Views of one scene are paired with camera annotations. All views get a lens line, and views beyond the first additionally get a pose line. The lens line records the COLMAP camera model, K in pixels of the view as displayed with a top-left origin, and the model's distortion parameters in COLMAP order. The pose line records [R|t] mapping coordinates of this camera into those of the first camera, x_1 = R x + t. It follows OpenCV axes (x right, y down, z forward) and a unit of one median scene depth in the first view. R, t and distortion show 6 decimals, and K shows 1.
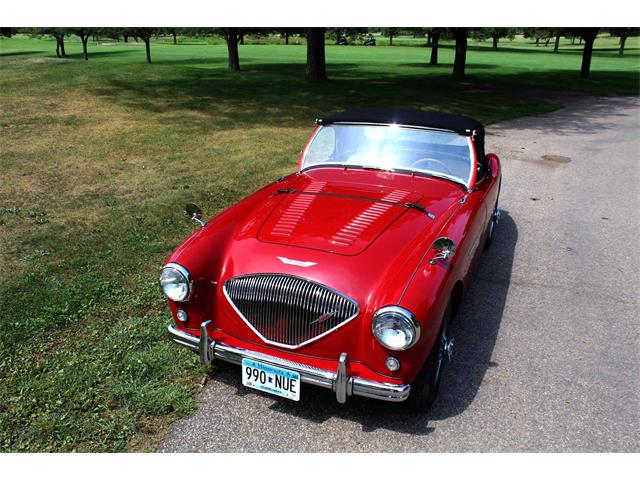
lens RADIAL K [[561.1, 0, 320.0], [0, 561.1, 240.0], [0, 0, 1]] dist [-0.188966, 0.222580]
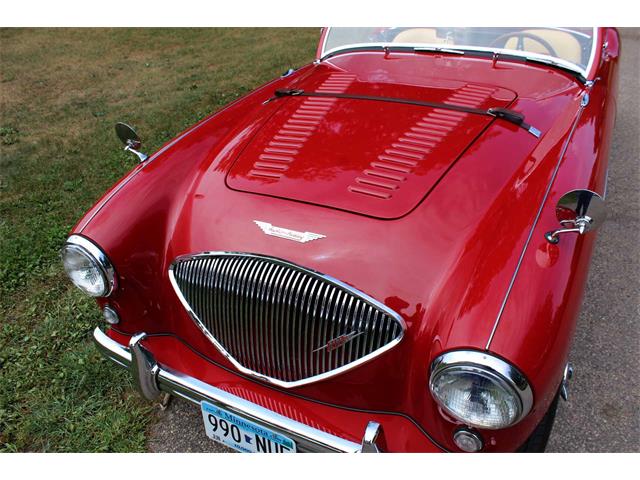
lens RADIAL K [[561.1, 0, 320.0], [0, 561.1, 240.0], [0, 0, 1]] dist [-0.188966, 0.222580]
pose [[0.994924, -0.012230, -0.099879, 0.034637], [0.030835, 0.981890, 0.186925, -0.042753], [0.095784, -0.189056, 0.977284, 0.392118]]
